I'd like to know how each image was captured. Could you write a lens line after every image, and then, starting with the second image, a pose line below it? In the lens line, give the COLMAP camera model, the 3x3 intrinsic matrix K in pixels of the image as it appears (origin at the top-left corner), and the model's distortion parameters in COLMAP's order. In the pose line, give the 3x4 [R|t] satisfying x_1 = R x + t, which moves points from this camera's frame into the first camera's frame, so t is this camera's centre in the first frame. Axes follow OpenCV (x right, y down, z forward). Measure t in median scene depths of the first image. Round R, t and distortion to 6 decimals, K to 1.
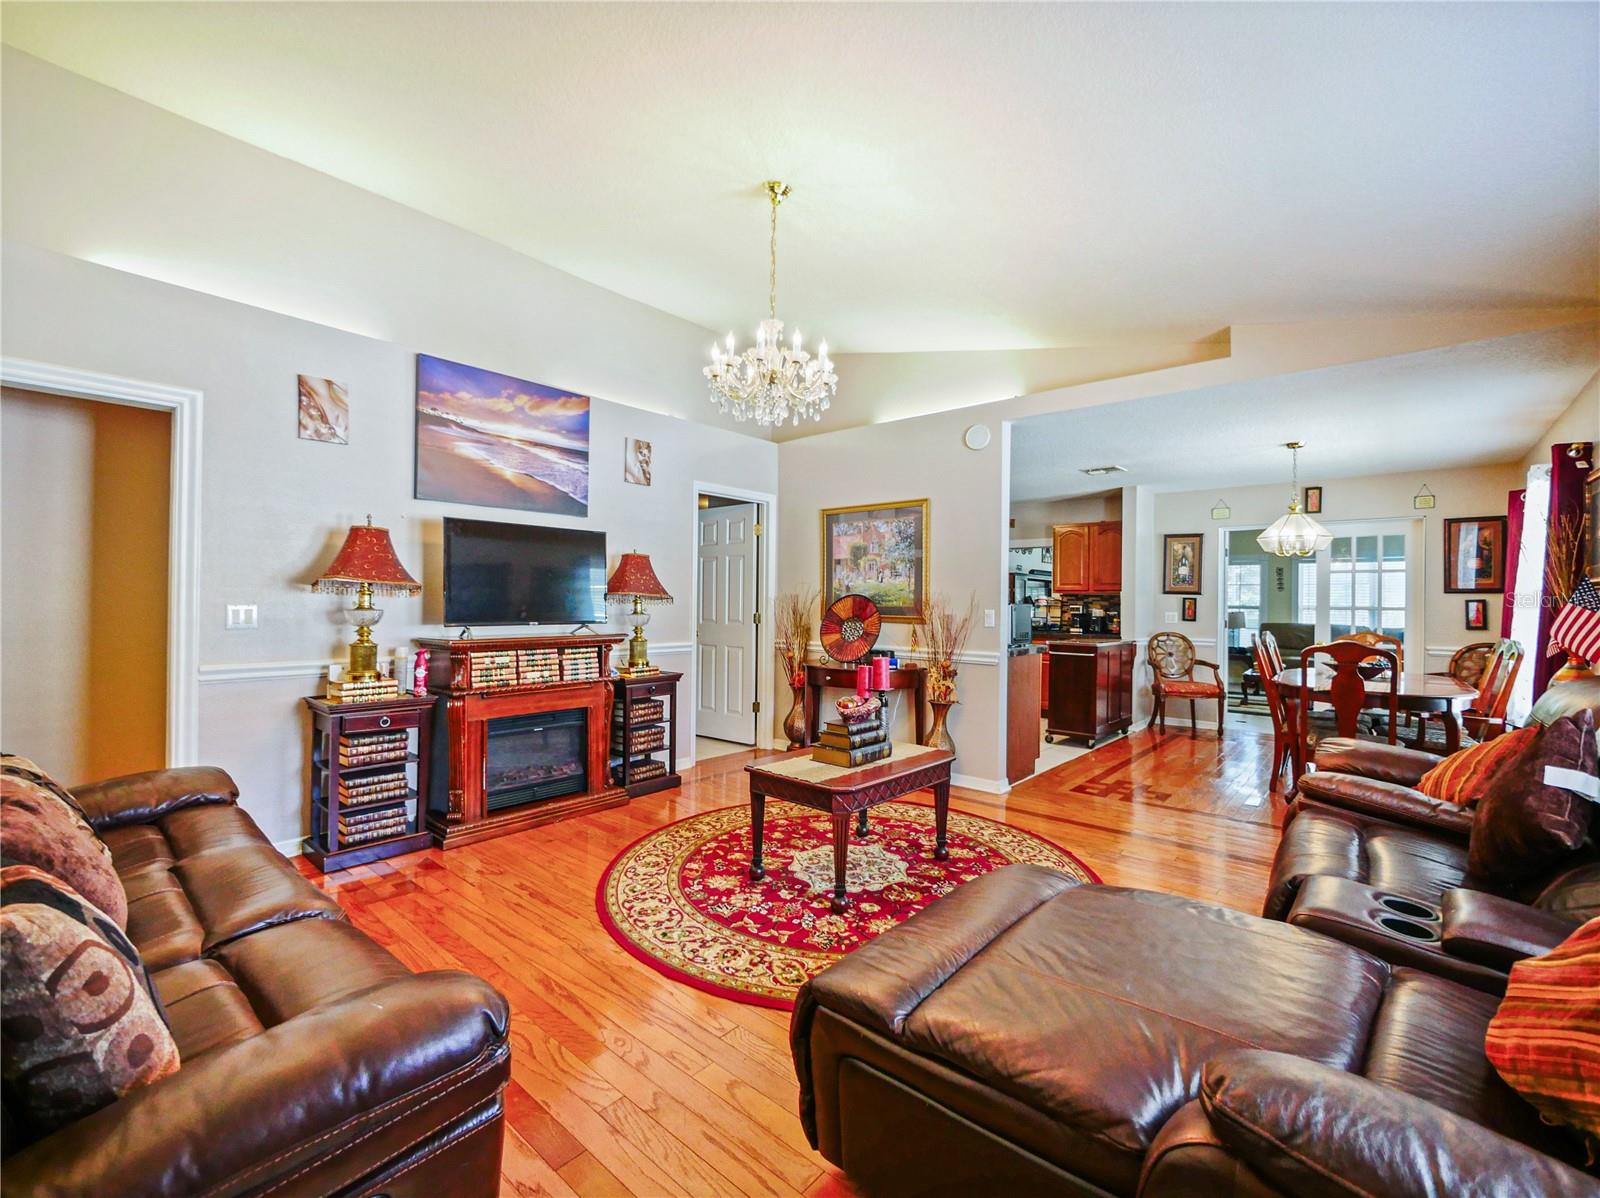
lens RADIAL K [[692.7, 0, 786.9], [0, 692.7, 606.8], [0, 0, 1]] dist [-0.005098, 0.000469]
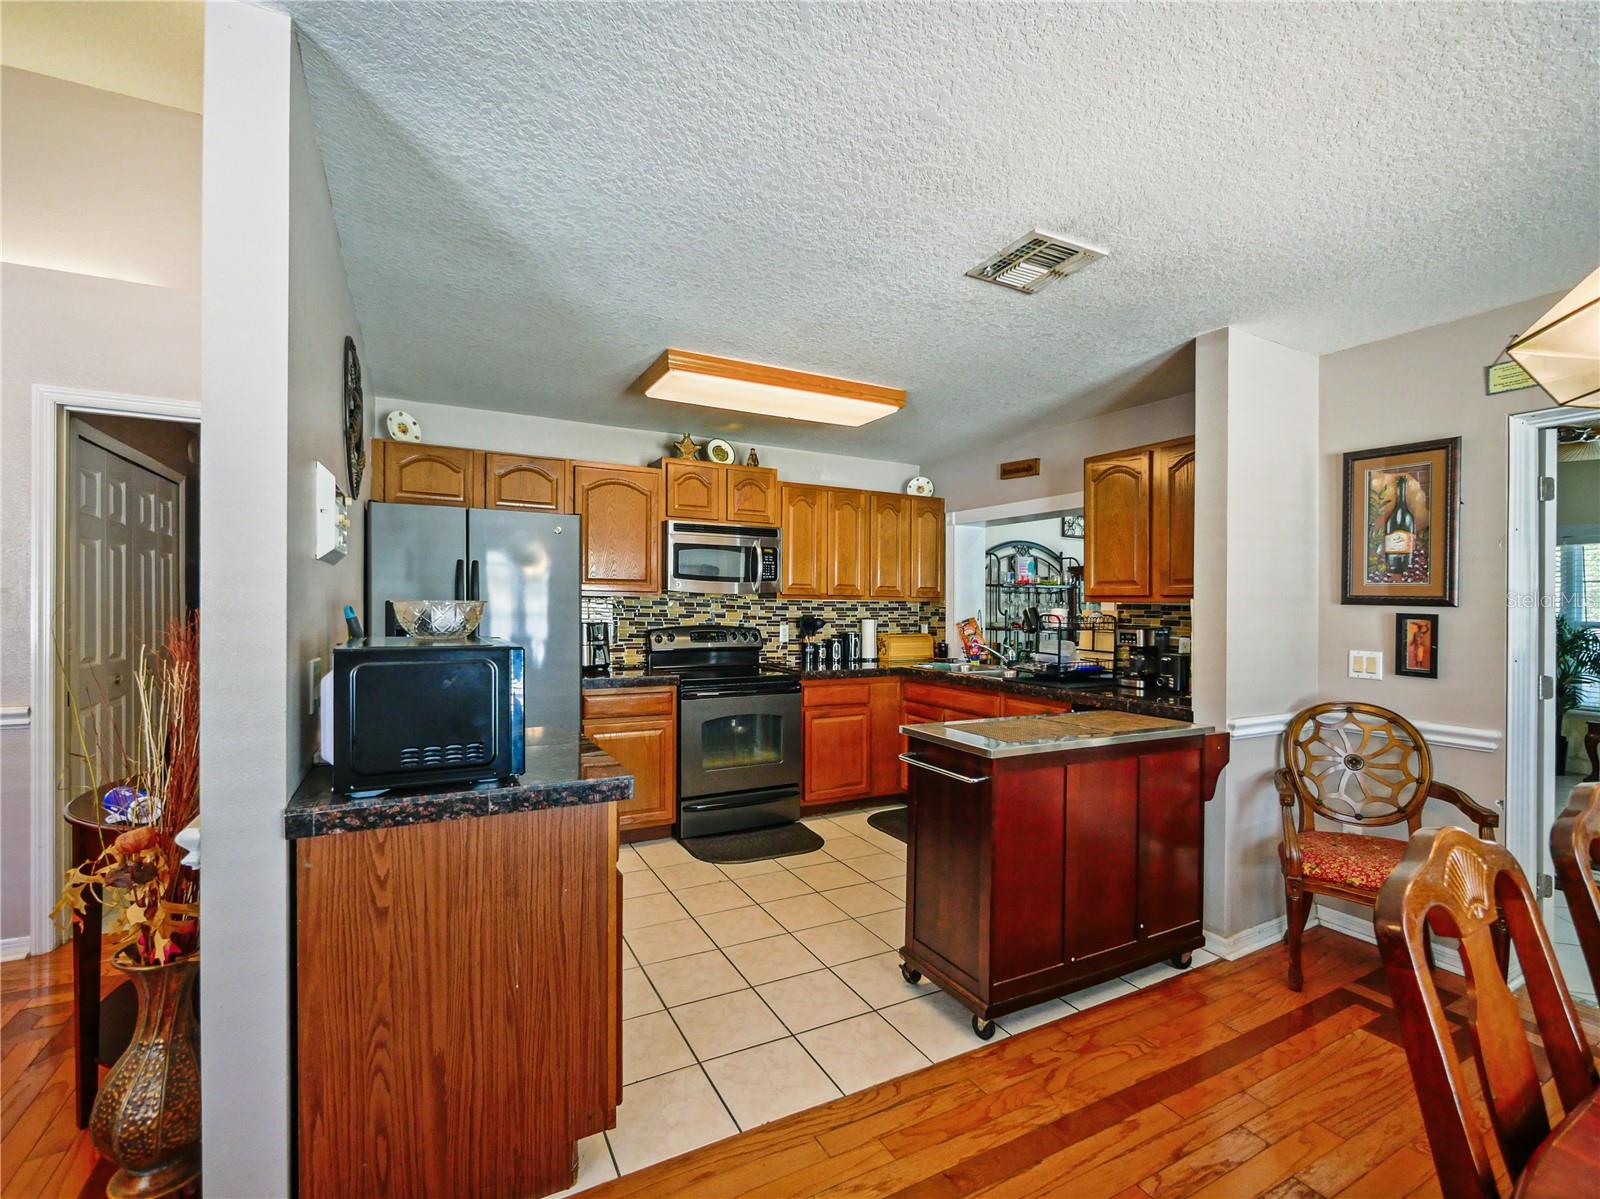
lens RADIAL K [[692.7, 0, 771.3], [0, 692.7, 606.1], [0, 0, 1]] dist [-0.005098, 0.000469]
pose [[0.934131, -0.001699, -0.356927, 0.572931], [-0.002730, 0.999925, -0.011903, -0.017452], [0.356921, 0.012094, 0.934056, 0.772828]]
